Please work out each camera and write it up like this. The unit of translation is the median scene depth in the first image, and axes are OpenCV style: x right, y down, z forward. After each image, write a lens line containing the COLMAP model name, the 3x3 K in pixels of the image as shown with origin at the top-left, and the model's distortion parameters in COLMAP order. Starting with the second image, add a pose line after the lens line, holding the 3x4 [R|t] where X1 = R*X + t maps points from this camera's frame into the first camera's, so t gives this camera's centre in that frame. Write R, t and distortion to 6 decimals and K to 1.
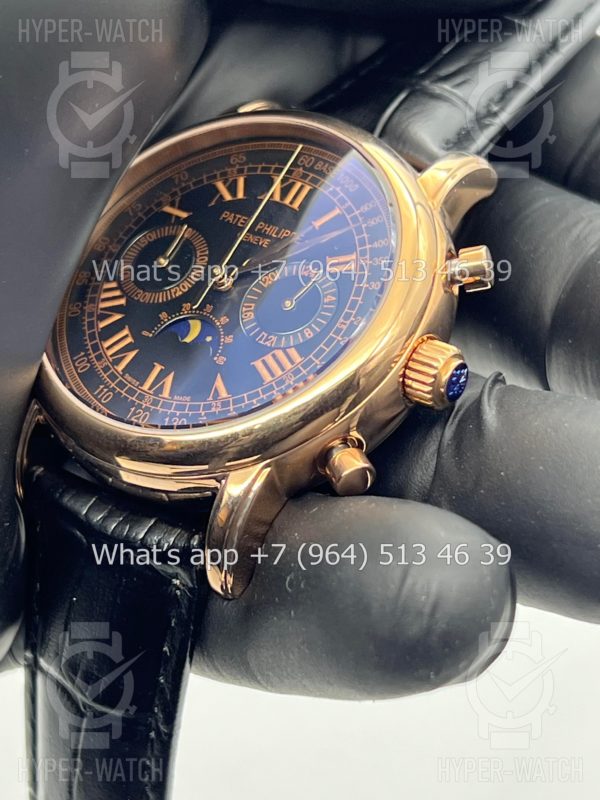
lens RADIAL K [[1888.7, 0, 304.1], [0, 1888.7, 399.9], [0, 0, 1]] dist [0.200800, 0.000000]
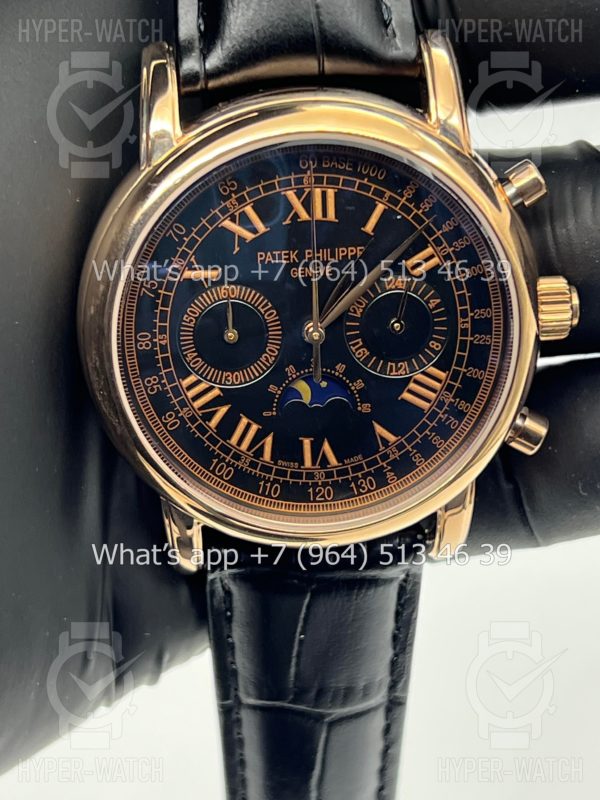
lens RADIAL K [[1888.7, 0, 299.7], [0, 1888.7, 404.8], [0, 0, 1]] dist [0.200800, 0.000000]
pose [[0.753830, -0.613918, 0.234189, -0.295191], [0.271425, 0.615529, 0.739900, -0.749729], [-0.598388, -0.494194, 0.630637, 0.381915]]
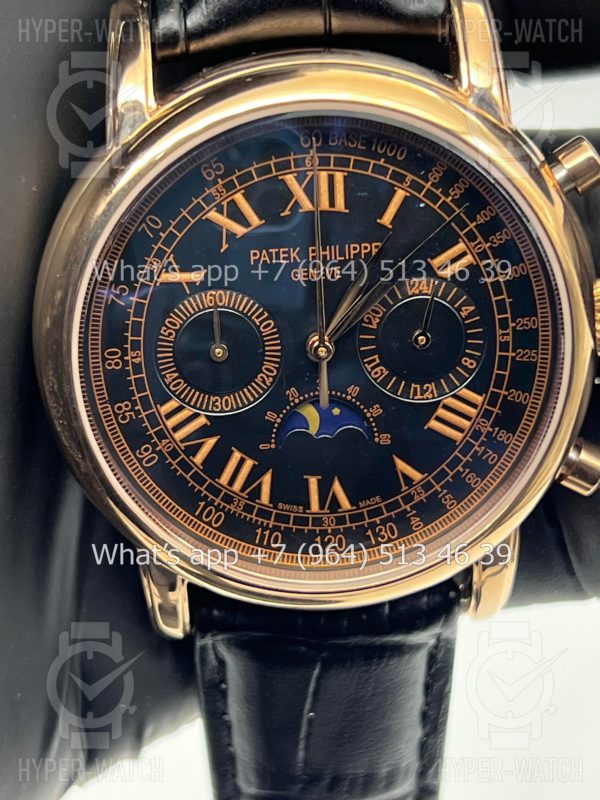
lens RADIAL K [[1888.7, 0, 297.9], [0, 1888.7, 401.1], [0, 0, 1]] dist [0.200800, 0.000000]
pose [[0.758705, -0.613789, 0.218242, -0.235095], [0.296266, 0.623478, 0.723534, -0.619100], [-0.580166, -0.484292, 0.654880, 0.479758]]
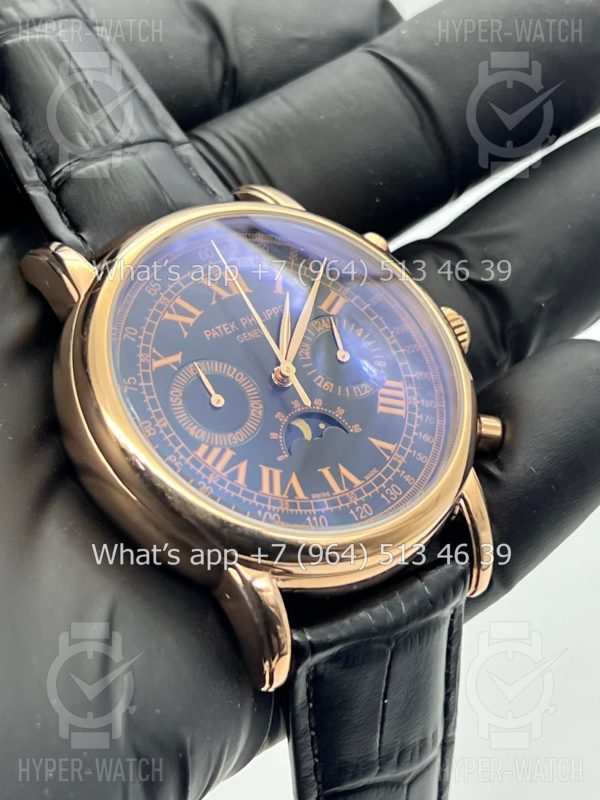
lens RADIAL K [[1888.7, 0, 300.4], [0, 1888.7, 397.8], [0, 0, 1]] dist [0.200800, 0.000000]
pose [[0.295998, -0.496514, 0.816002, -0.885394], [0.453400, 0.824943, 0.337488, -0.396296], [-0.840722, 0.270079, 0.469301, 0.510630]]
